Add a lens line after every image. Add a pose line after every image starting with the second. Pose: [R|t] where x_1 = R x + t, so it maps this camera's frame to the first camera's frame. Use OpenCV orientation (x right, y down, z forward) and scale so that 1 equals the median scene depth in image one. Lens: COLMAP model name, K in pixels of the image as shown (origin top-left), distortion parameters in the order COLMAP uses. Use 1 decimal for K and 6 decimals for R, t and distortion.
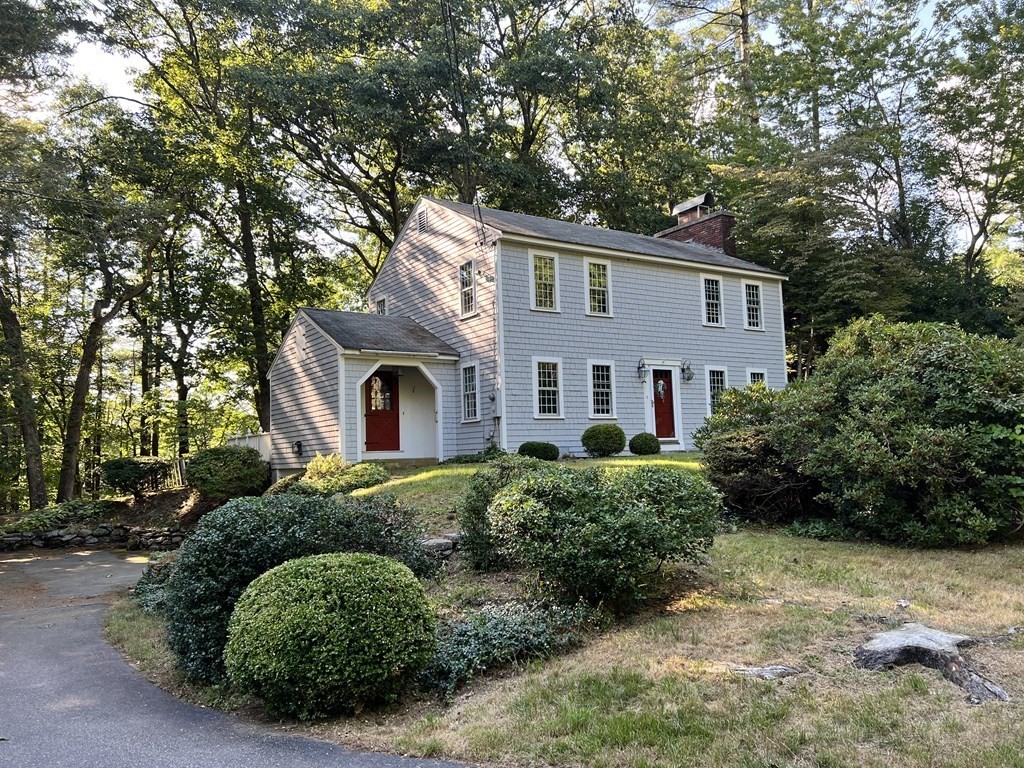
lens RADIAL K [[803.6, 0, 512.0], [0, 803.6, 384.0], [0, 0, 1]] dist [-0.001463, 0.000304]
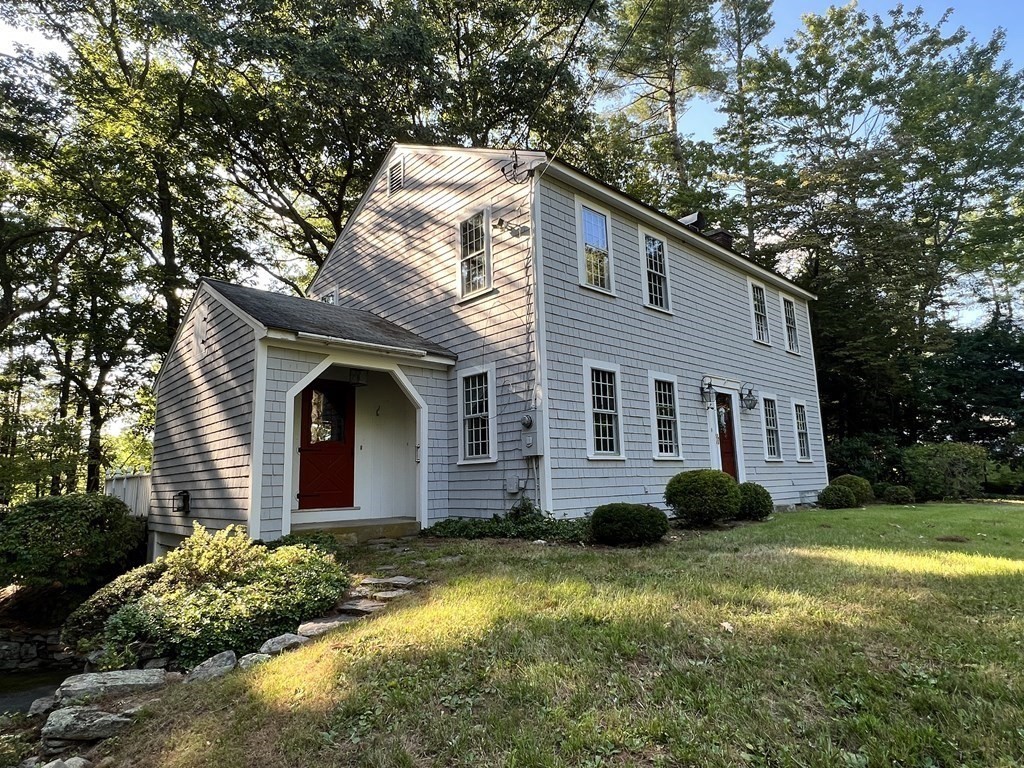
lens RADIAL K [[598.3, 0, 508.0], [0, 598.3, 371.0], [0, 0, 1]] dist [-0.082273, -0.000282]
pose [[0.986989, 0.034093, 0.157134, -0.100388], [-0.017868, 0.994465, -0.103534, 0.023305], [-0.159794, 0.099379, 0.982135, 0.533658]]
